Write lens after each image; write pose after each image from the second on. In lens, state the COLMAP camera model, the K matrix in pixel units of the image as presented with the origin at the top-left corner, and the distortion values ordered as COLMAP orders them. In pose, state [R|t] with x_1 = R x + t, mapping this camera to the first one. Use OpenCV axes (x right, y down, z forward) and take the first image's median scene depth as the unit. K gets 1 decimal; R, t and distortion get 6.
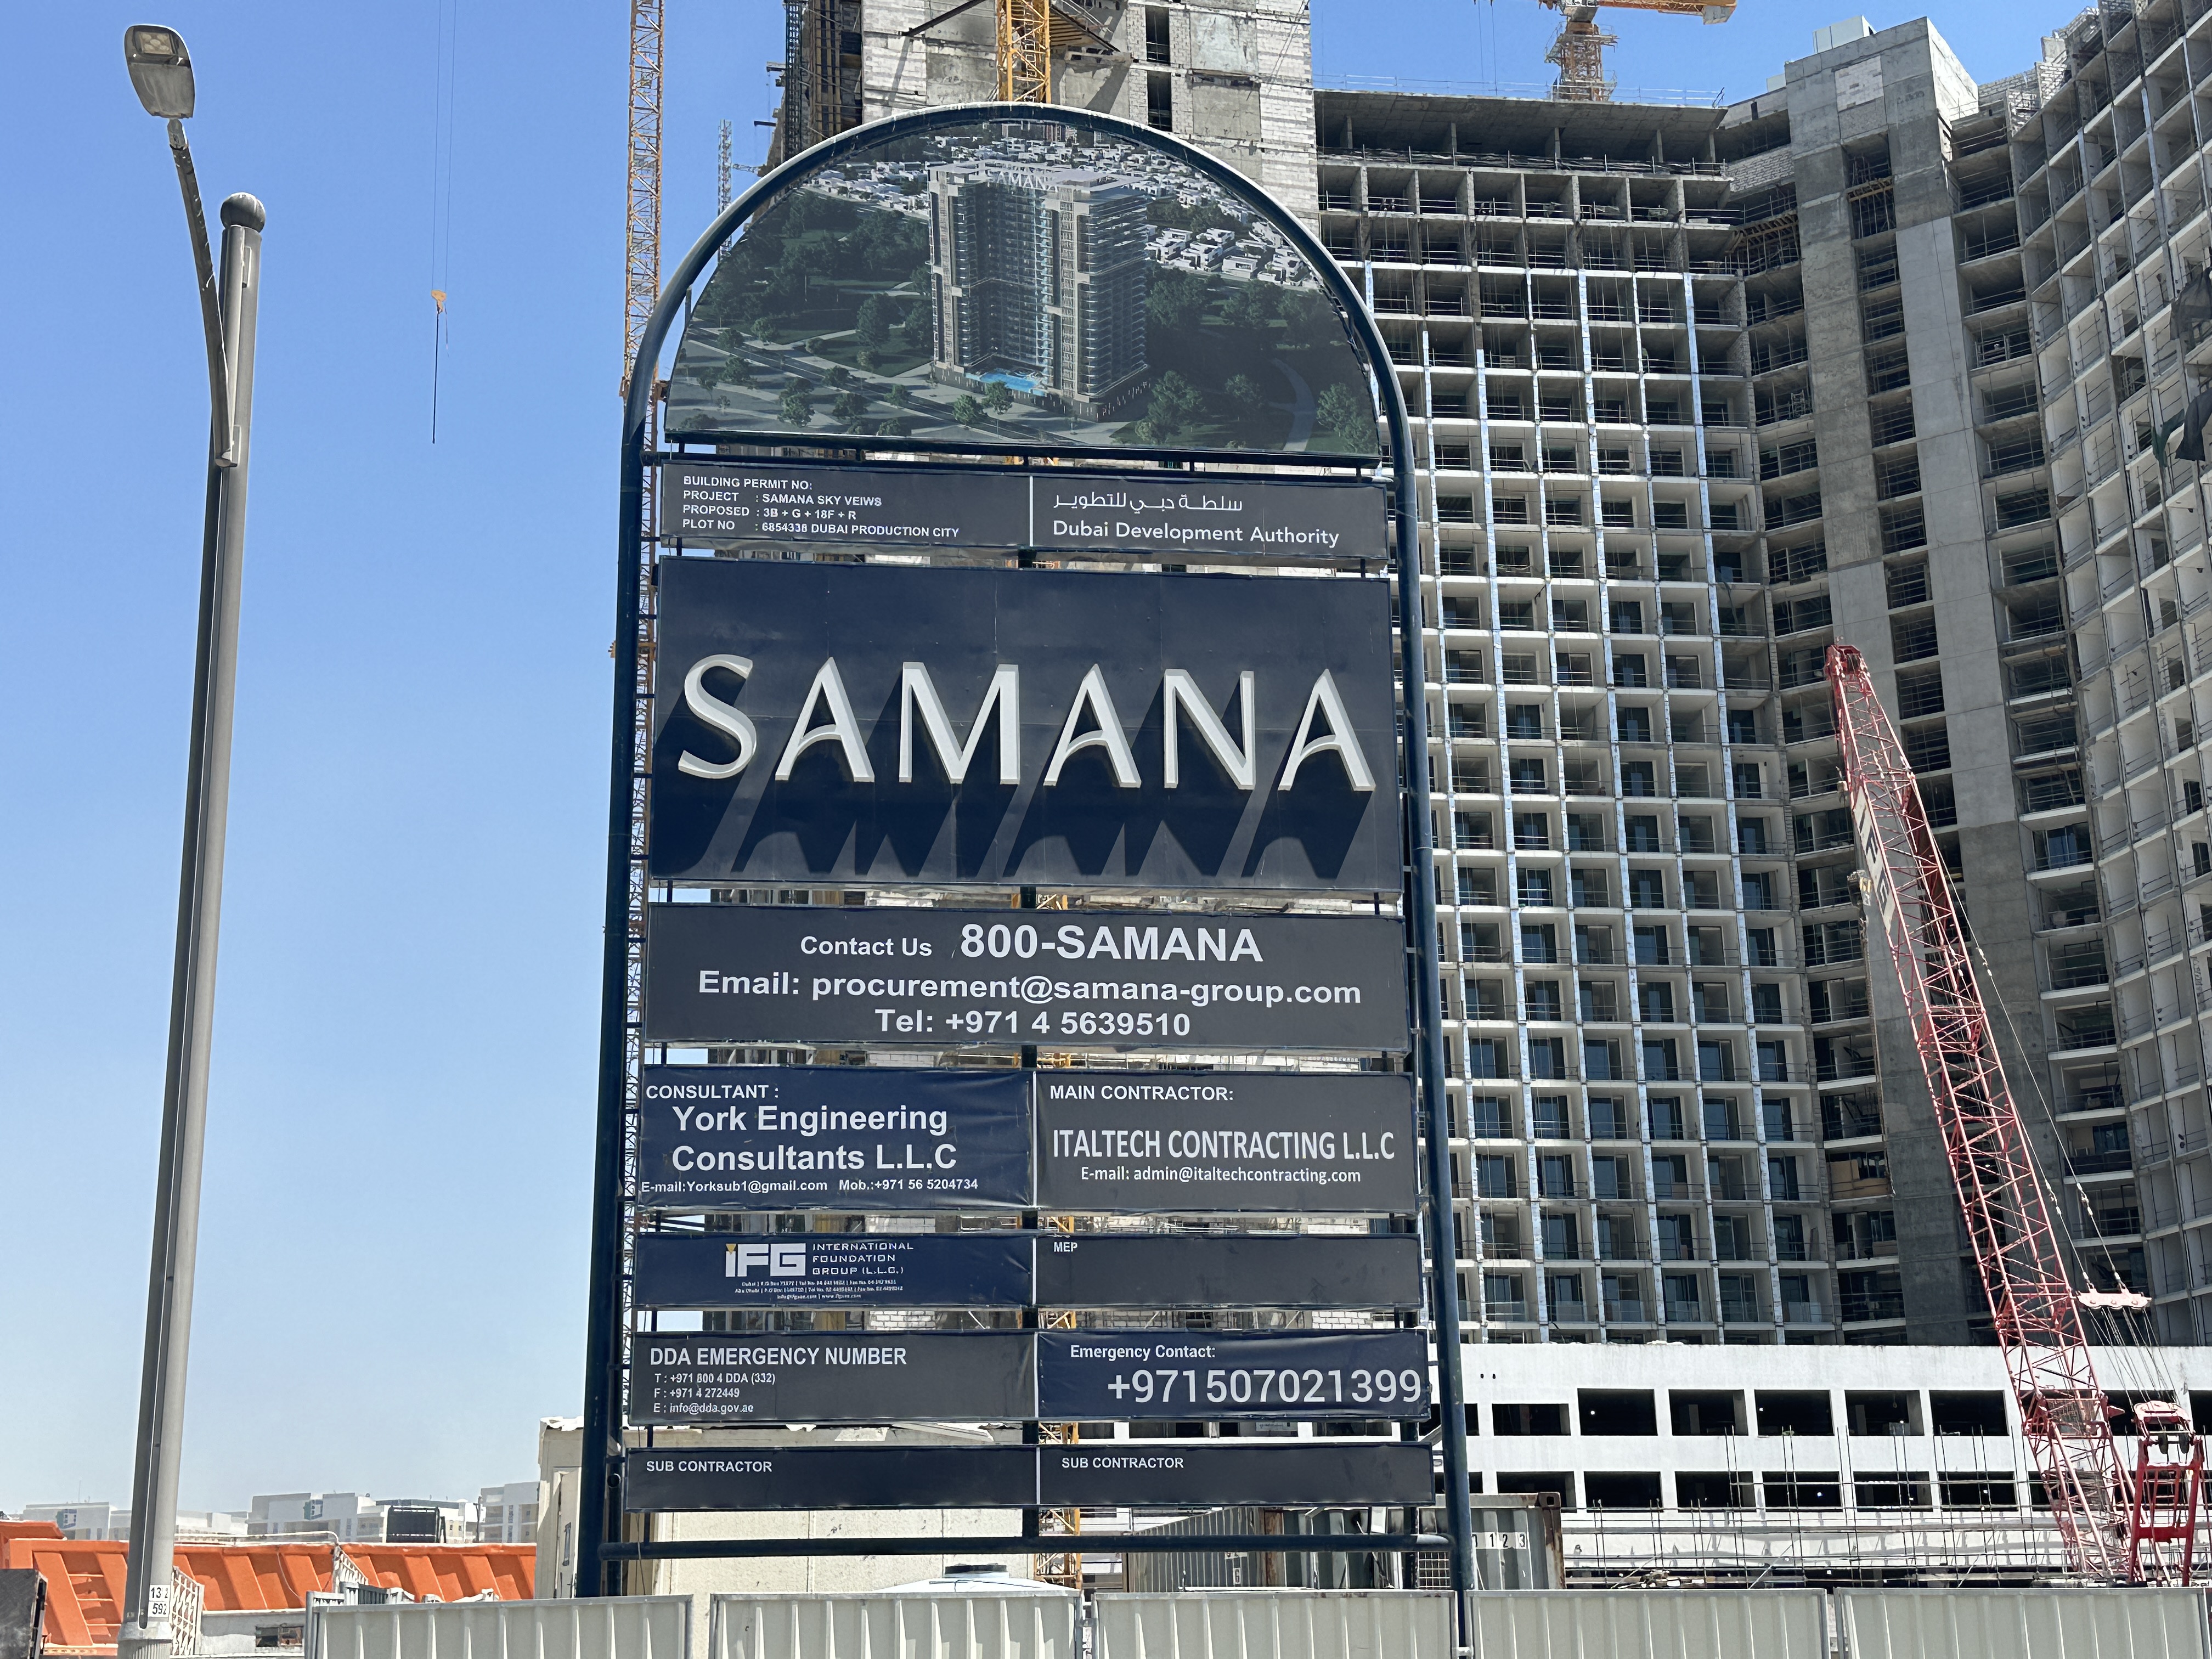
lens RADIAL K [[2914.2, 0, 1033.7], [0, 2914.2, 800.9], [0, 0, 1]] dist [0.032450, 0.000000]
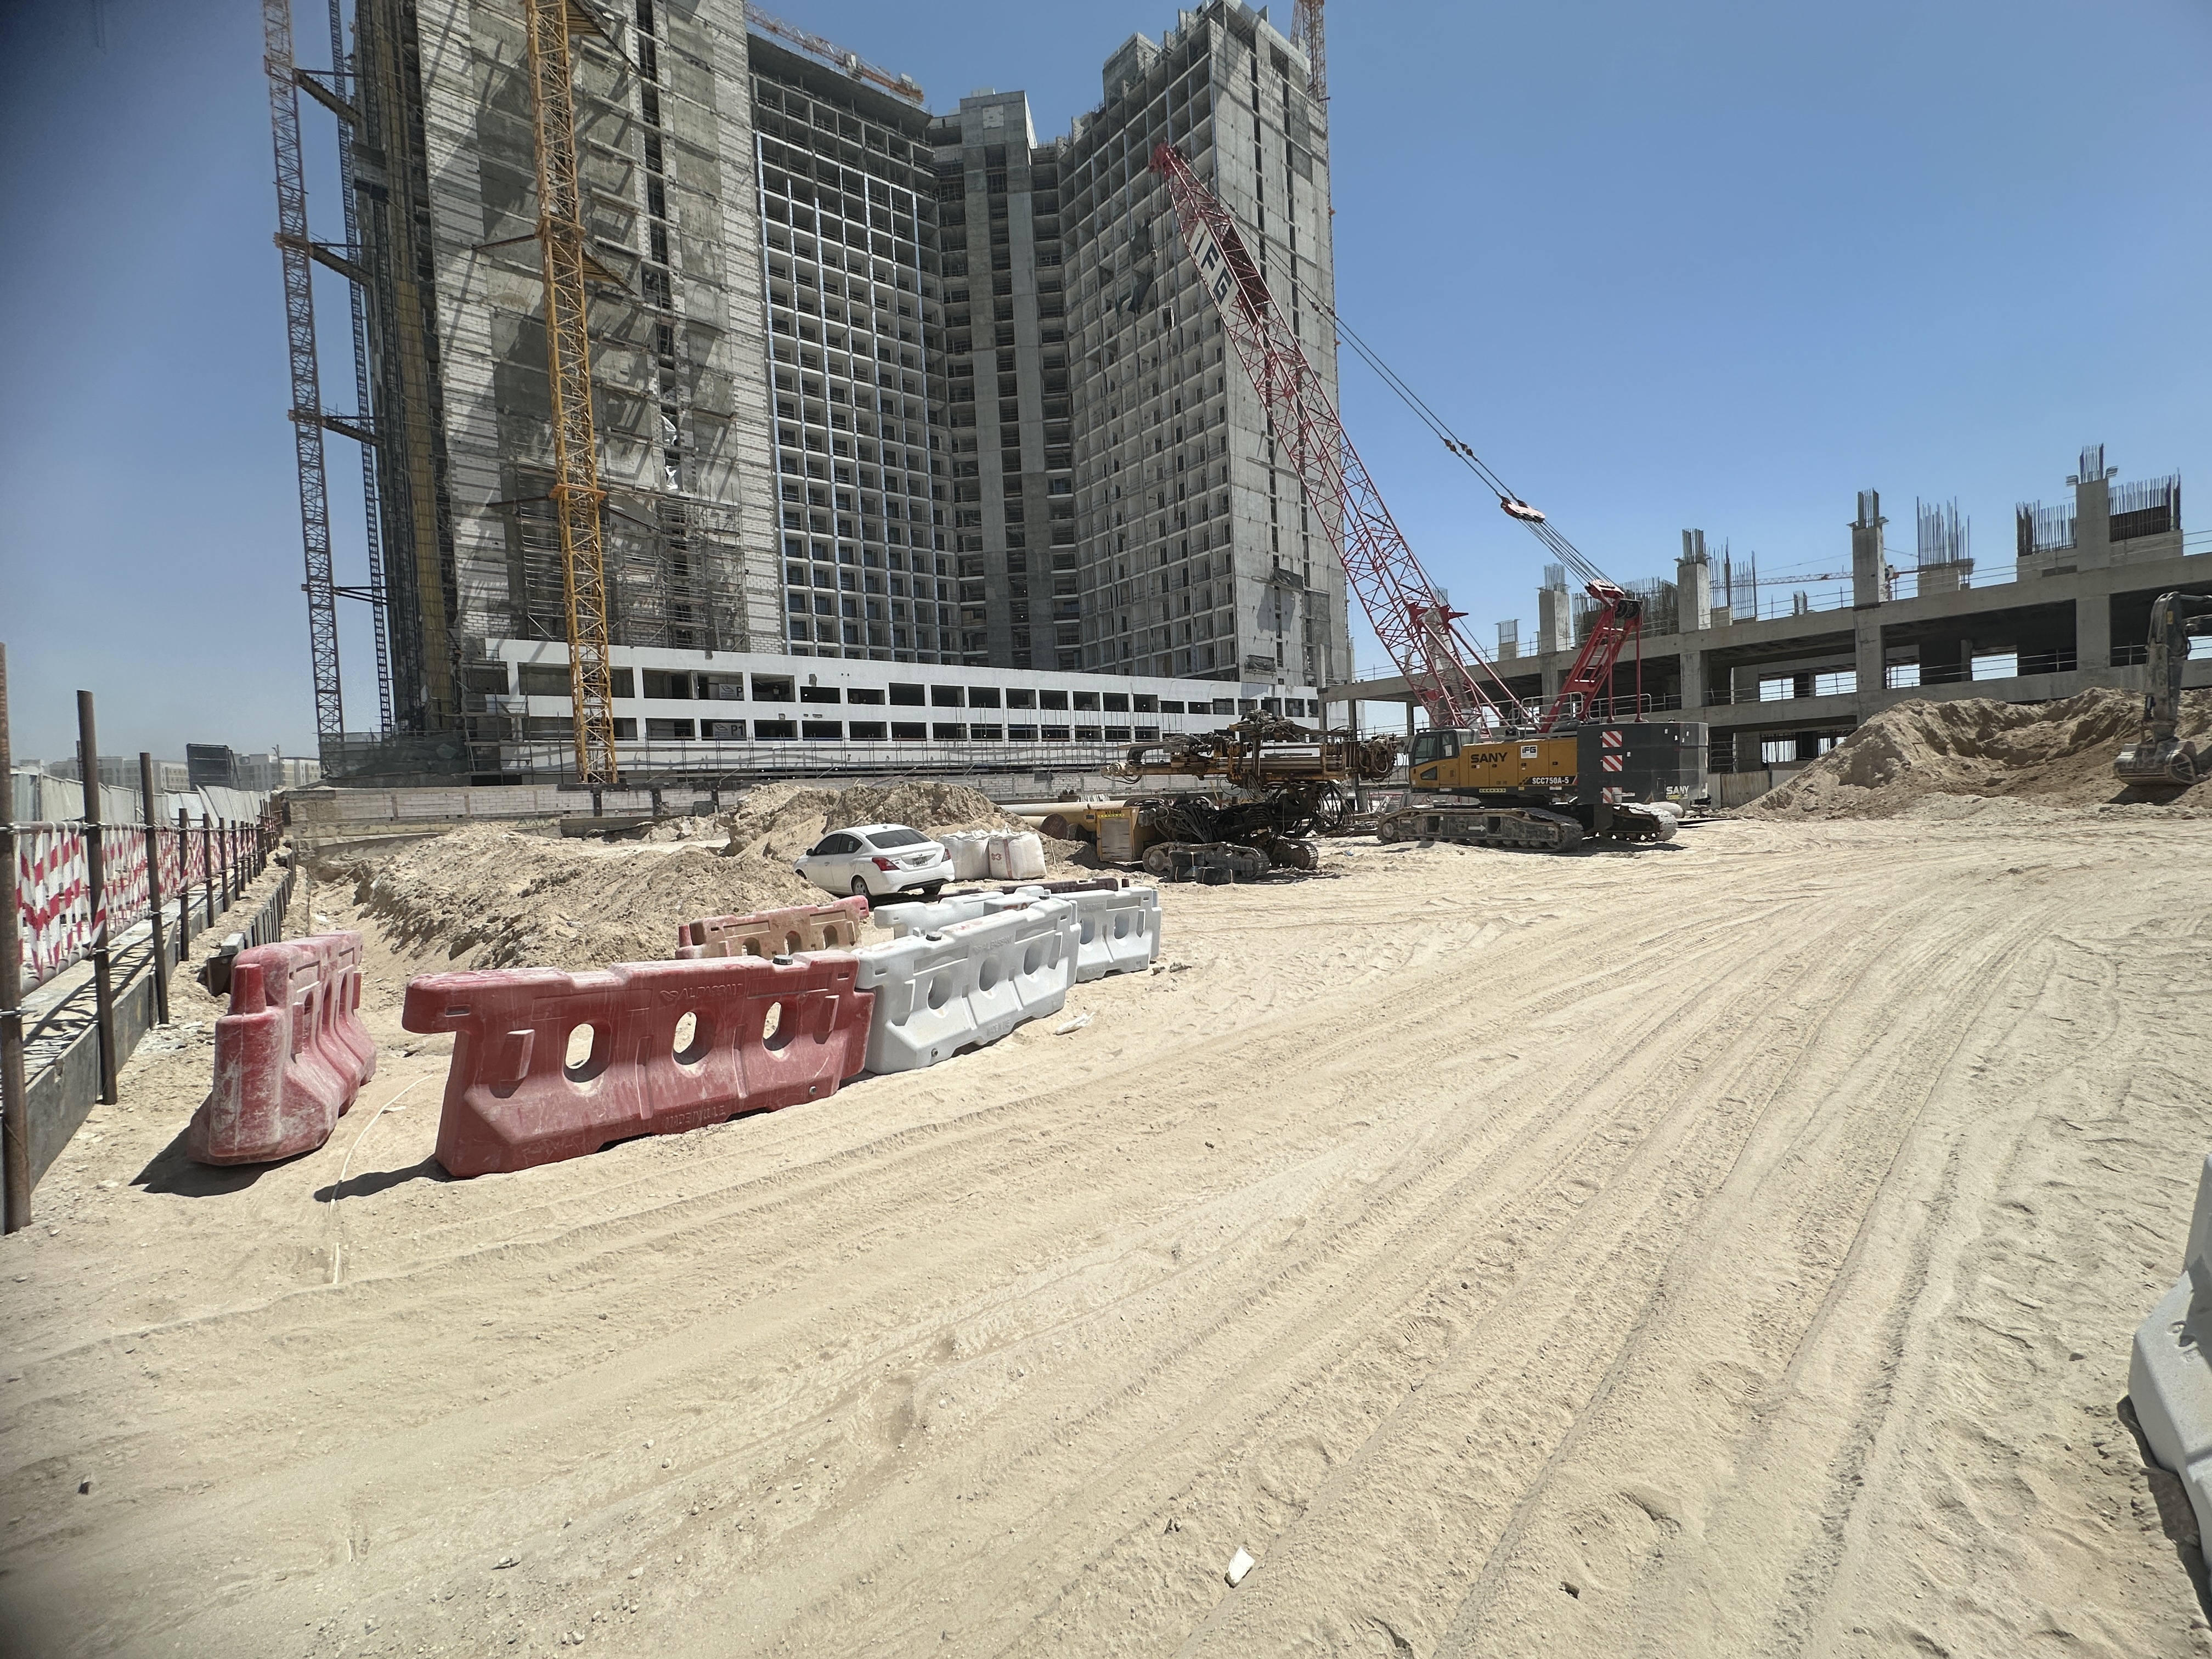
lens RADIAL K [[886.1, 0, 1099.5], [0, 886.1, 831.1], [0, 0, 1]] dist [-0.000293, -0.000261]
pose [[0.876022, -0.044863, 0.480180, 0.008383], [-0.104375, 0.954429, 0.279590, 0.079611], [-0.470841, -0.295046, 0.831418, 0.272544]]
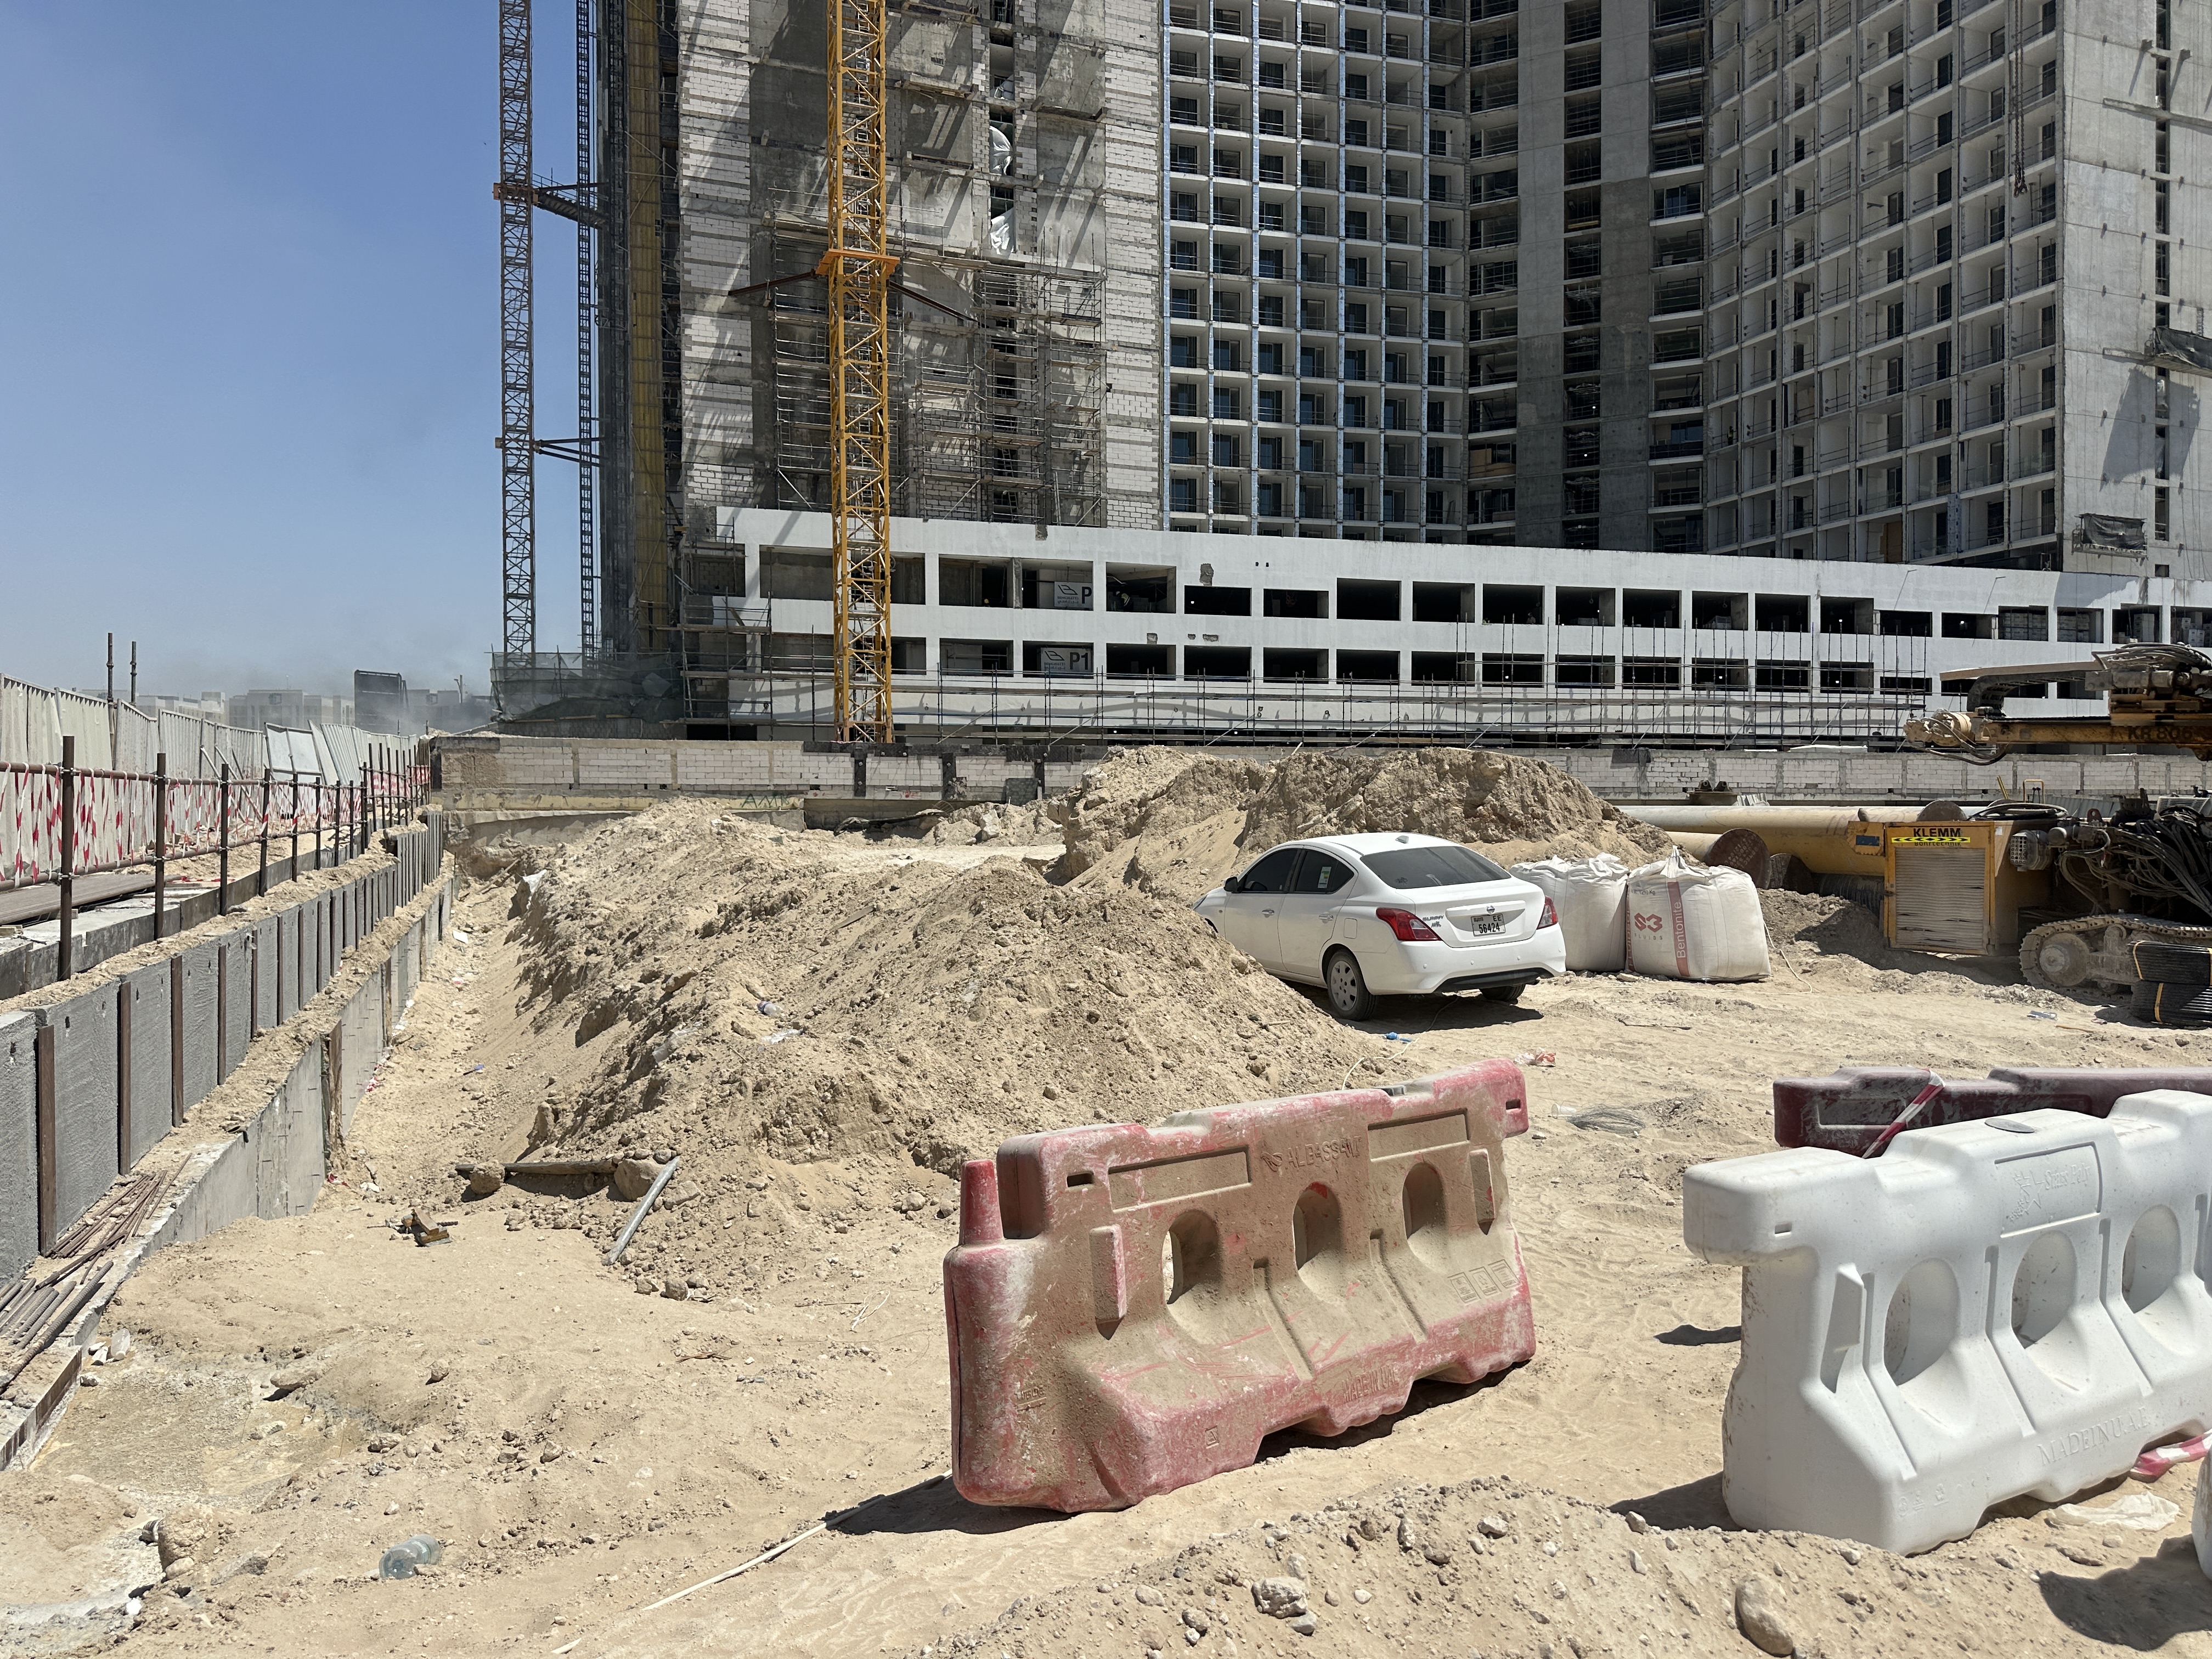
lens RADIAL K [[1550.5, 0, 1098.8], [0, 1550.5, 850.1], [0, 0, 1]] dist [0.030153, -0.034021]
pose [[0.990865, 0.007309, 0.134656, 0.009678], [-0.048864, 0.950134, 0.307991, 0.086423], [-0.125690, -0.311757, 0.941812, 0.294009]]
